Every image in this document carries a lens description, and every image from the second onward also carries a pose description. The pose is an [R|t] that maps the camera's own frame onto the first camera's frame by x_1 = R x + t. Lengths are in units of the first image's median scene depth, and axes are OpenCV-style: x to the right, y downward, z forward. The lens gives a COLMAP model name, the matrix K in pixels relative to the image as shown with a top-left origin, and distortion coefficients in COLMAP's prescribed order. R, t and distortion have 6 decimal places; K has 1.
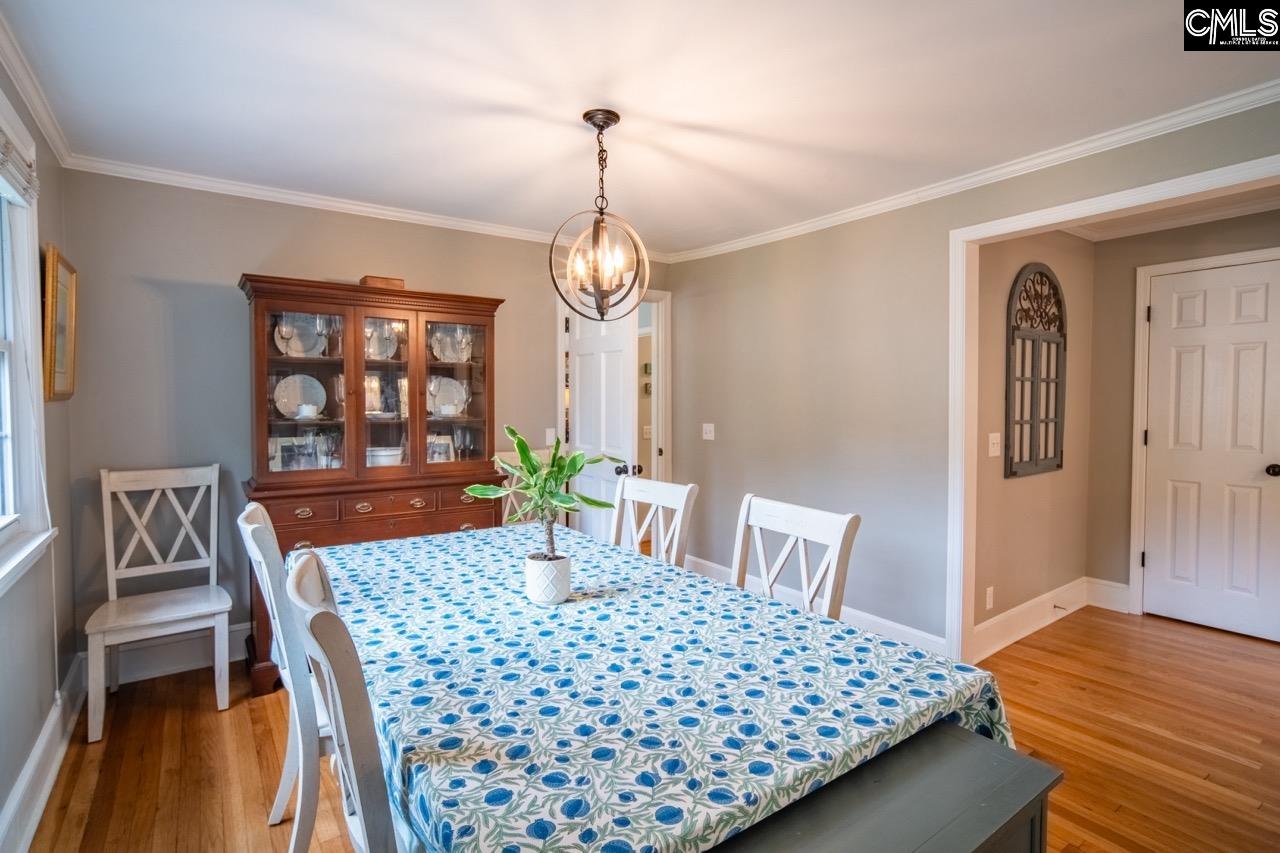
lens RADIAL K [[614.6, 0, 633.5], [0, 614.6, 425.7], [0, 0, 1]] dist [-0.010247, 0.001499]
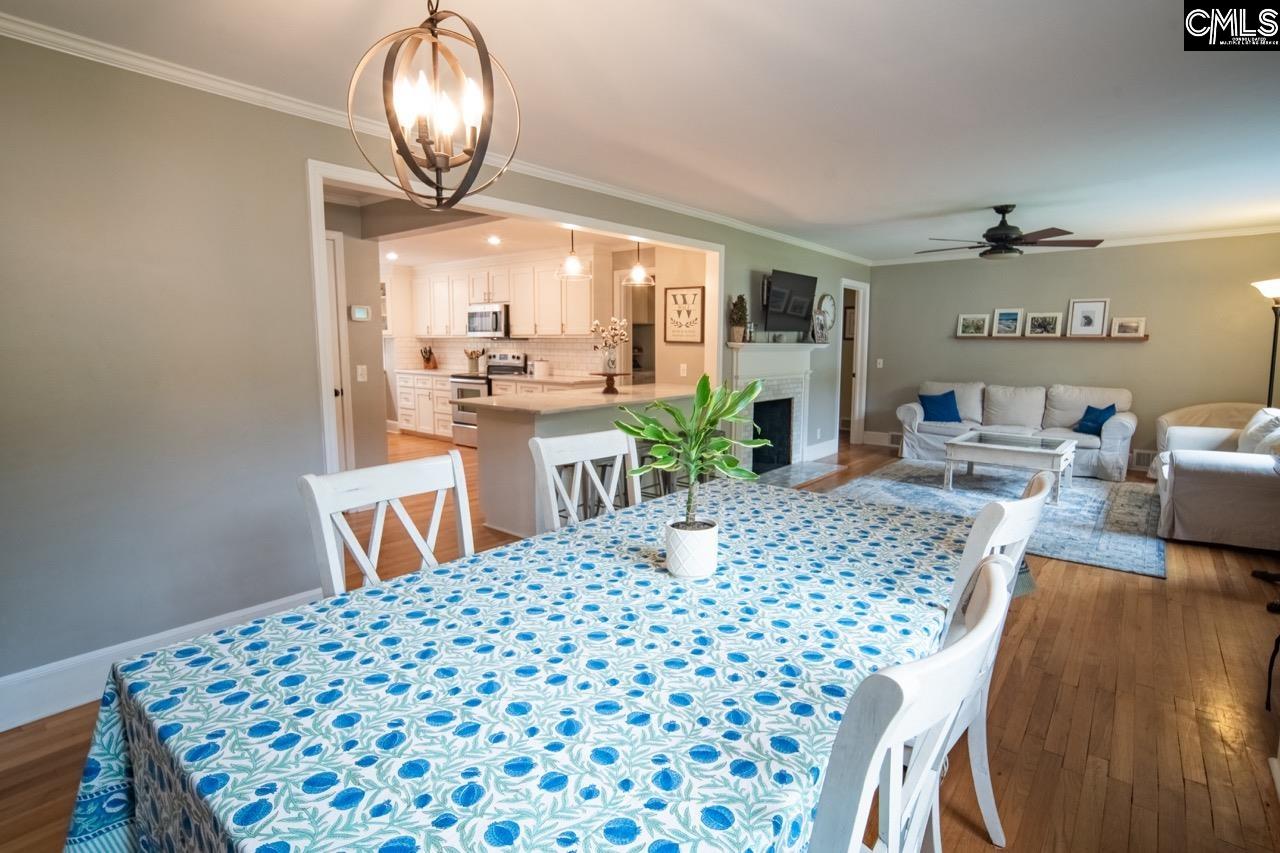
lens RADIAL K [[614.6, 0, 635.8], [0, 614.6, 424.5], [0, 0, 1]] dist [-0.010247, 0.001499]
pose [[-0.258040, -0.125216, 0.957986, -0.863157], [0.030284, 0.990030, 0.137562, -0.045532], [-0.965660, 0.064508, -0.251675, 1.190440]]
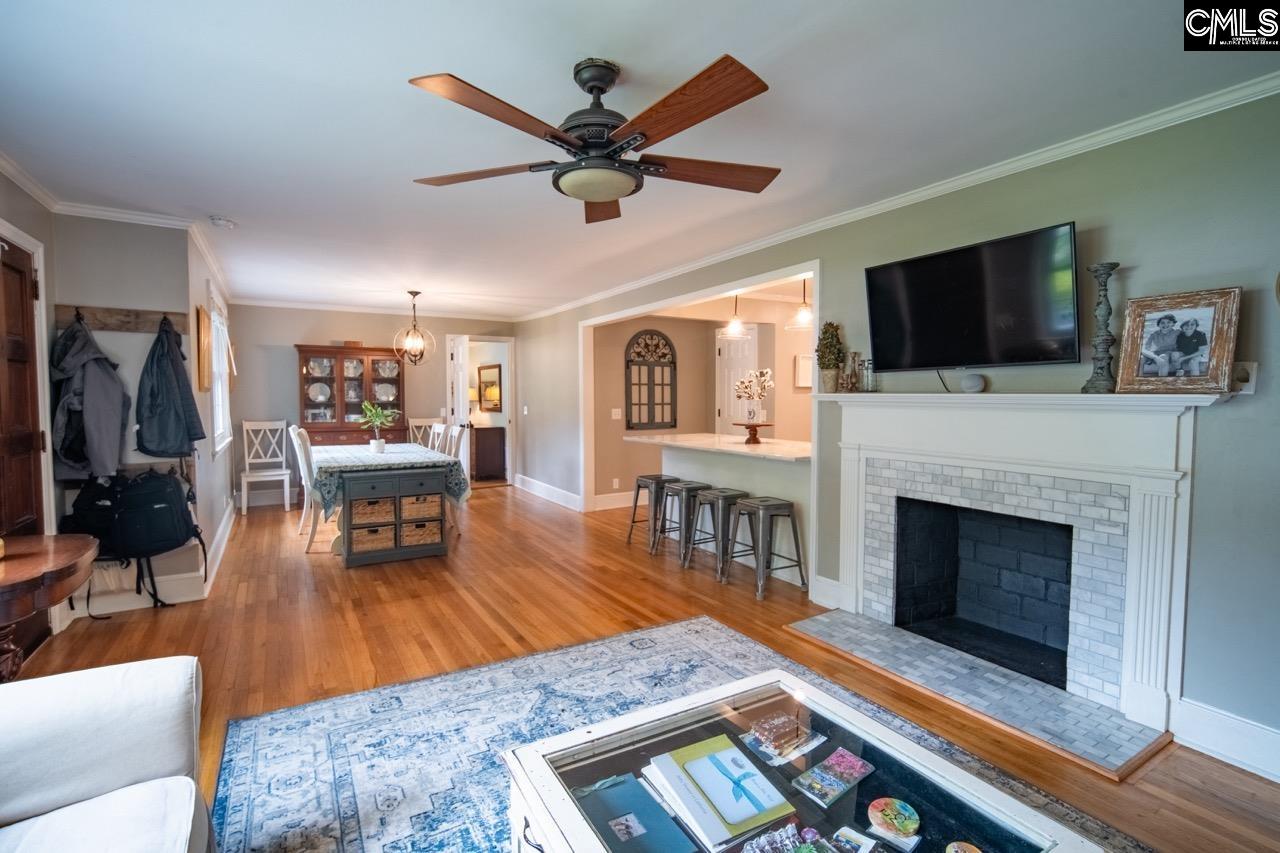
lens RADIAL K [[614.6, 0, 638.9], [0, 614.6, 420.7], [0, 0, 1]] dist [-0.010247, 0.001499]
pose [[0.997450, 0.004226, -0.071241, 0.929965], [-0.003540, 0.999946, 0.009756, 0.037989], [0.071278, -0.009479, 0.997411, -1.382191]]
